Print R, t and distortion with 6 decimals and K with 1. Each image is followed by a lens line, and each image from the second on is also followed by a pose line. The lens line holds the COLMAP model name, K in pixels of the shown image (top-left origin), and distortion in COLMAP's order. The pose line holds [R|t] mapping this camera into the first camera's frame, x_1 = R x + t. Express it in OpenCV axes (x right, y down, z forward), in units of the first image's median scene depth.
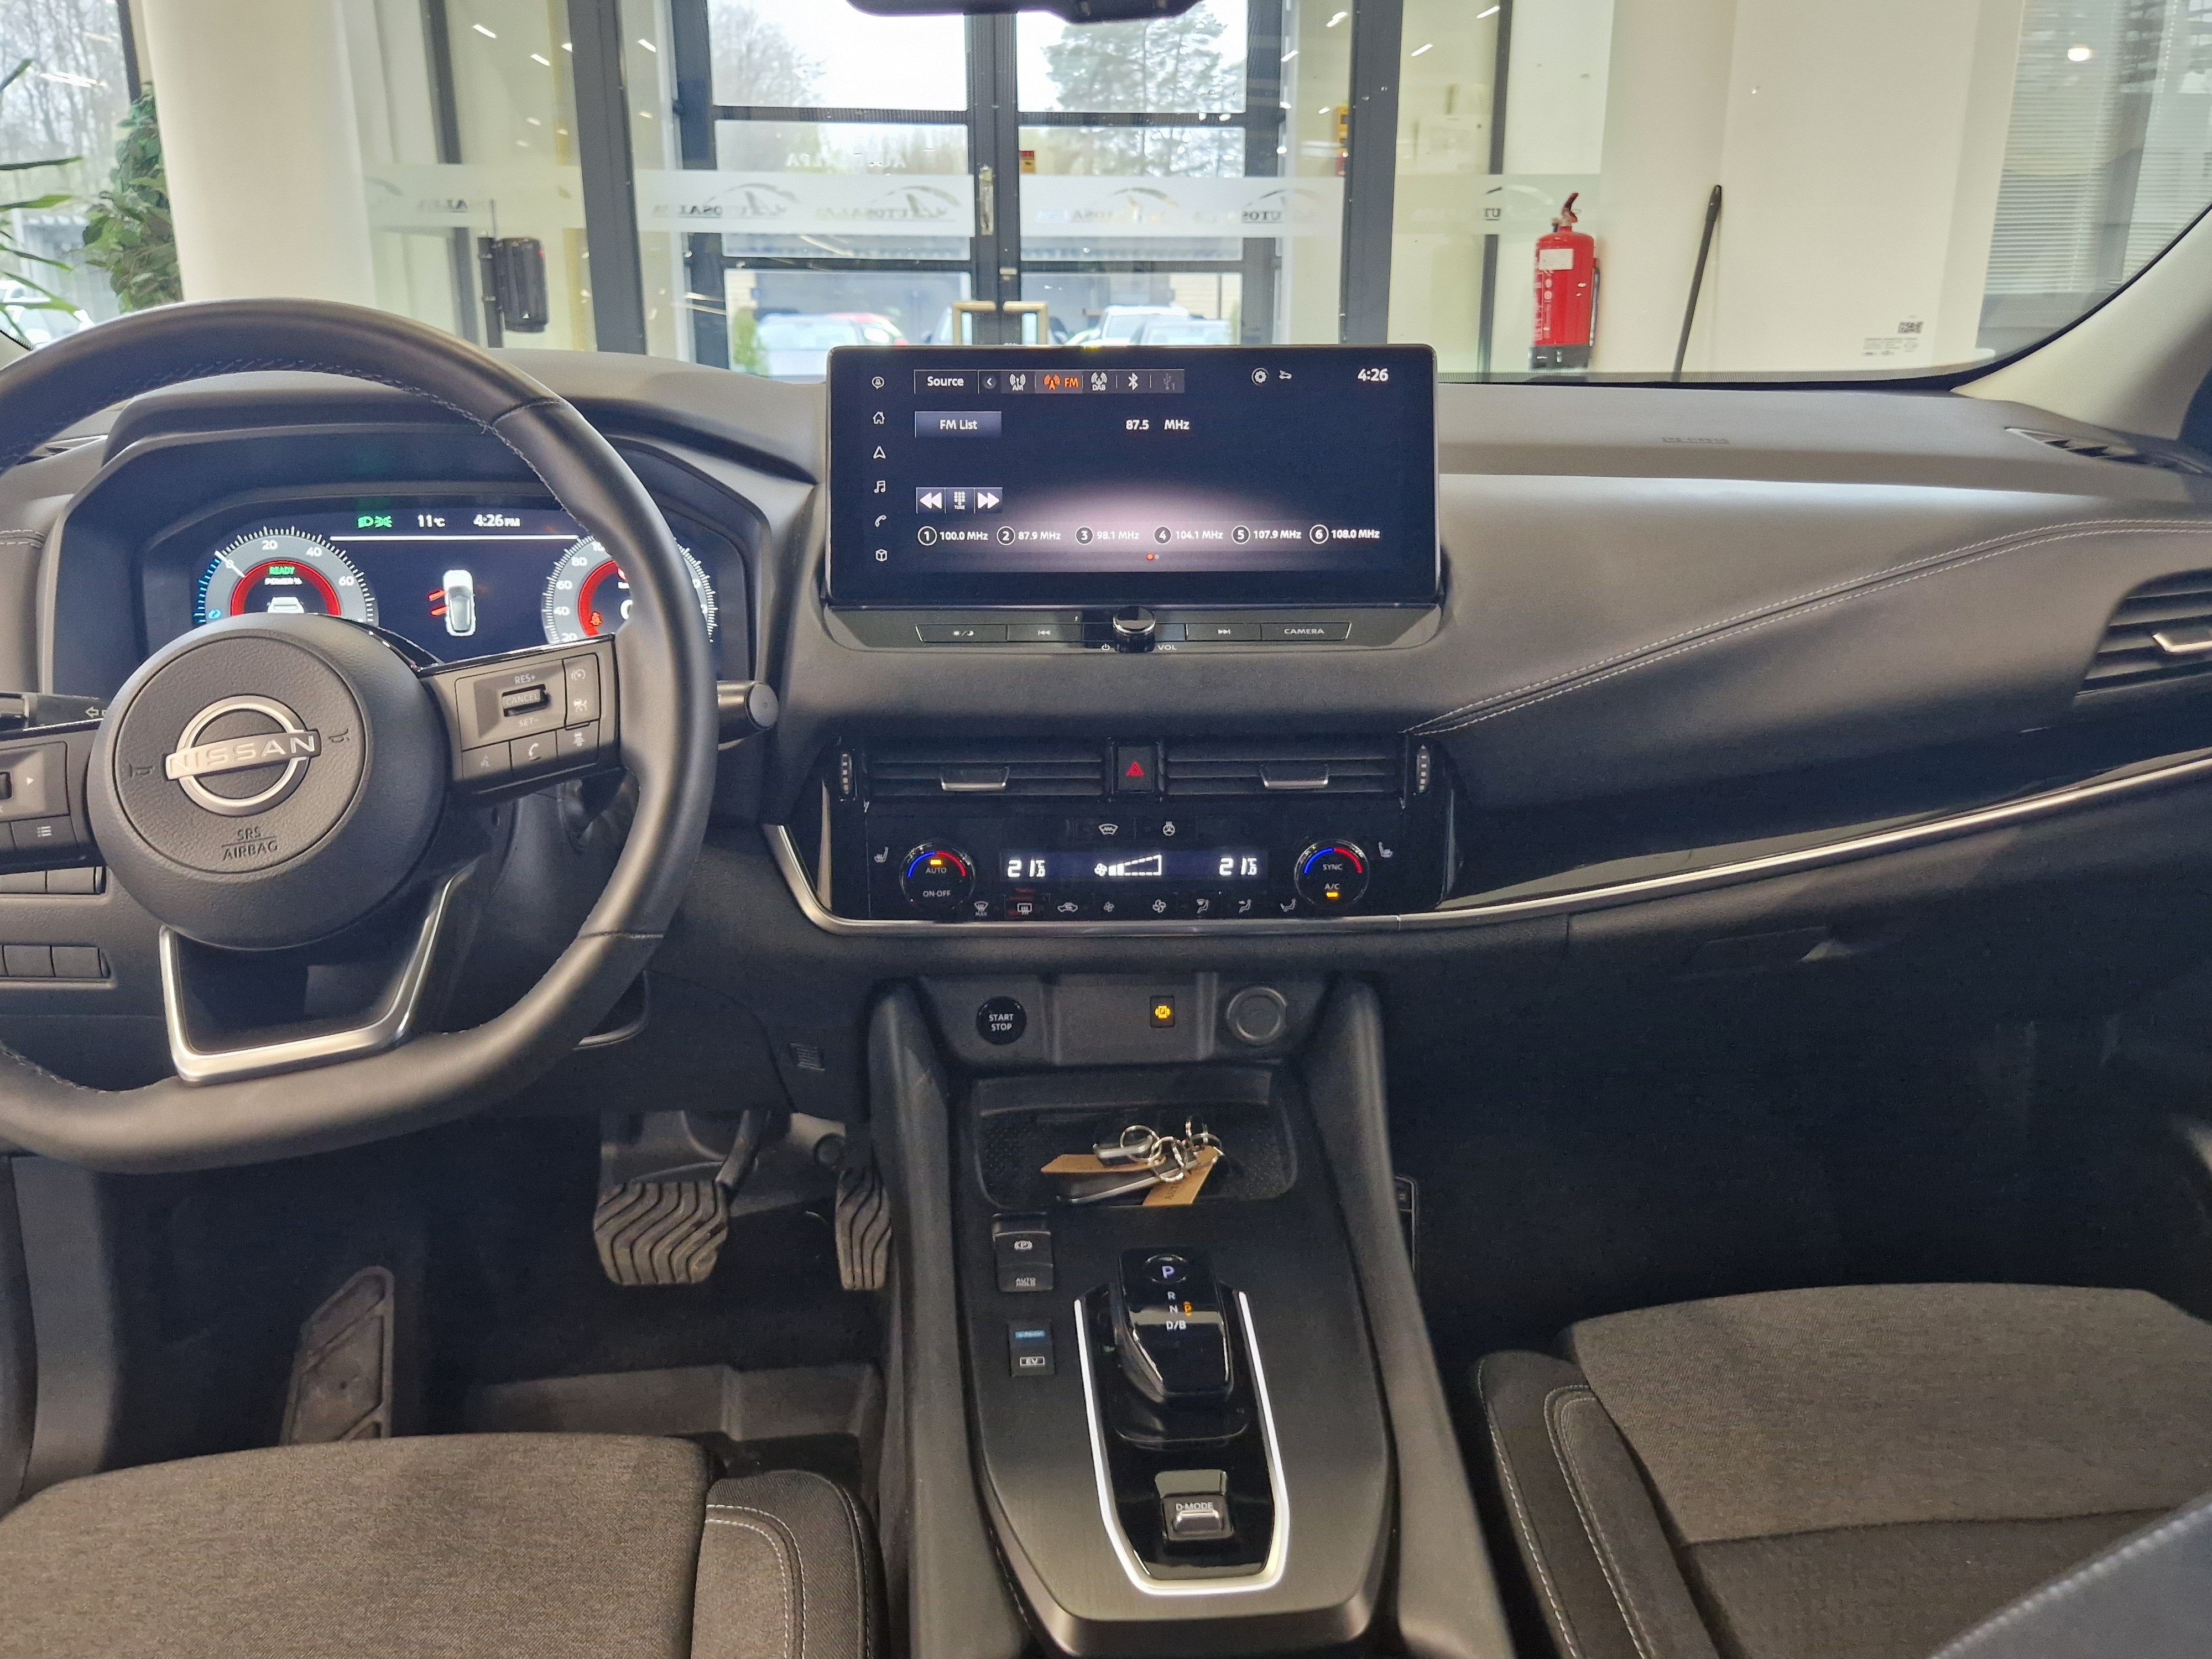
lens RADIAL K [[1841.4, 0, 1090.4], [0, 1841.4, 817.5], [0, 0, 1]] dist [0.047435, -0.001042]
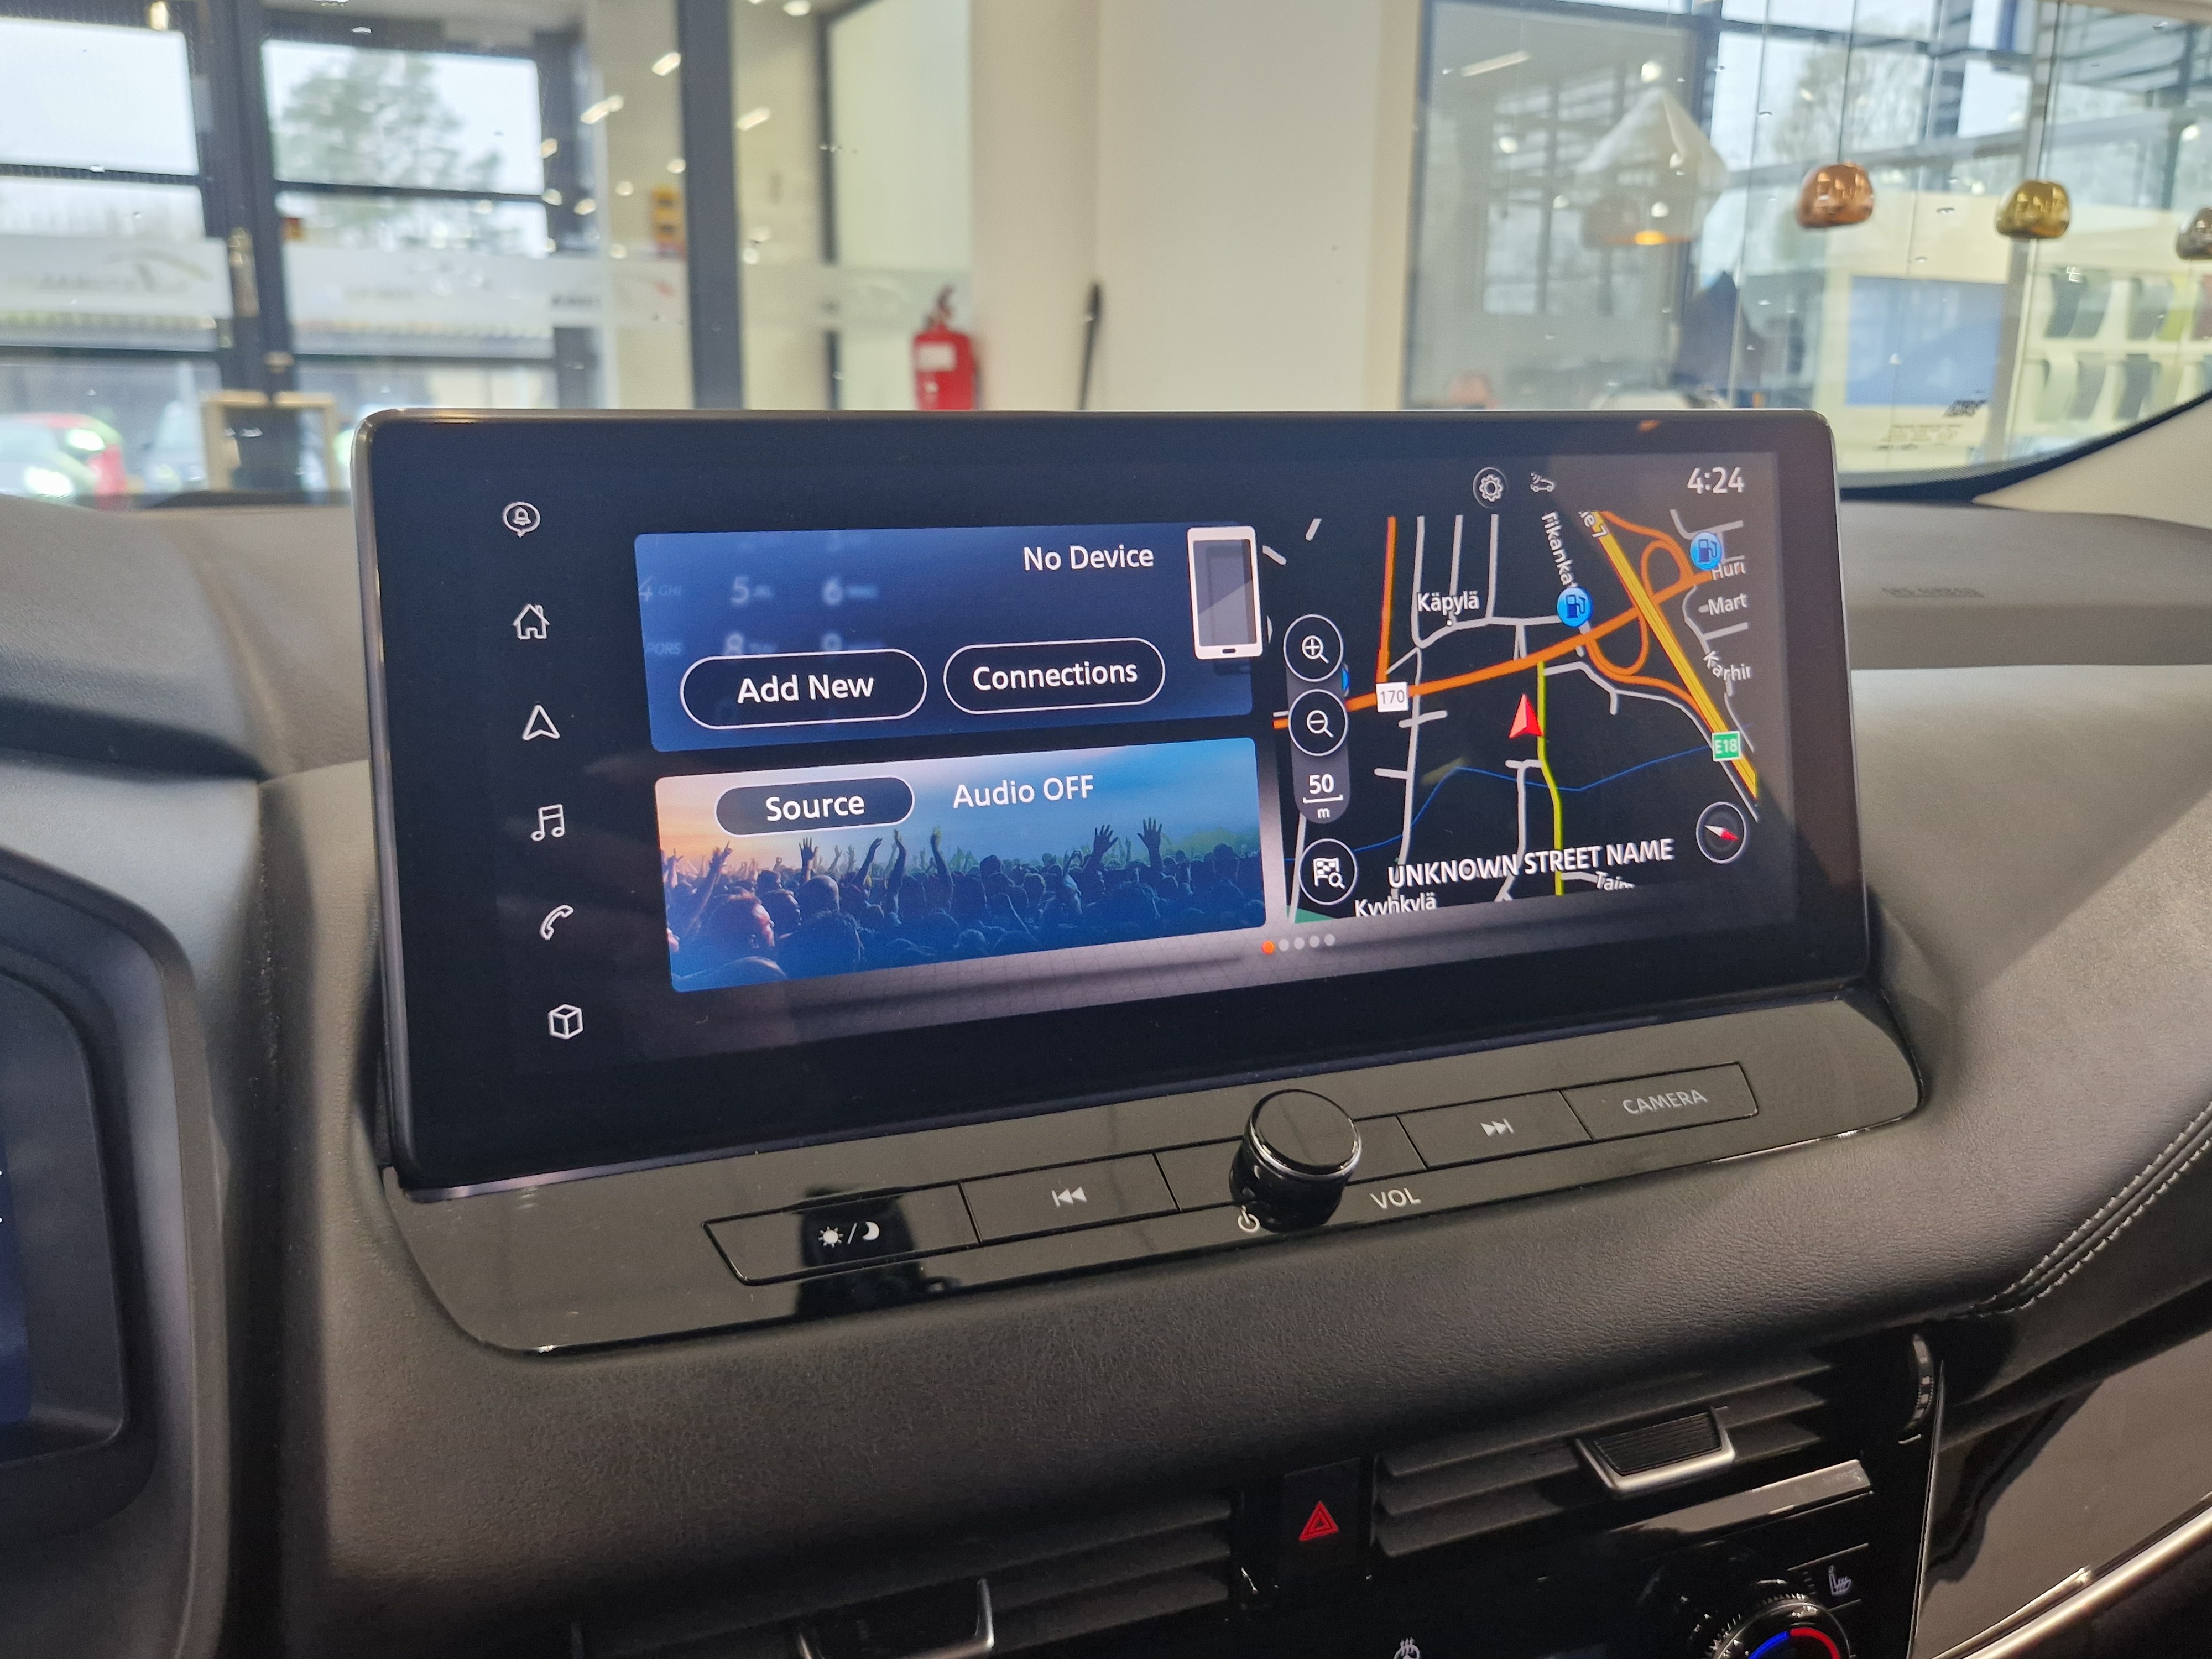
lens RADIAL K [[1841.4, 0, 1090.4], [0, 1841.4, 817.5], [0, 0, 1]] dist [0.047435, -0.001042]
pose [[0.929913, -0.074773, 0.360098, -0.143025], [0.093880, 0.994938, -0.035839, -0.158540], [-0.355595, 0.067133, 0.932226, 0.649422]]
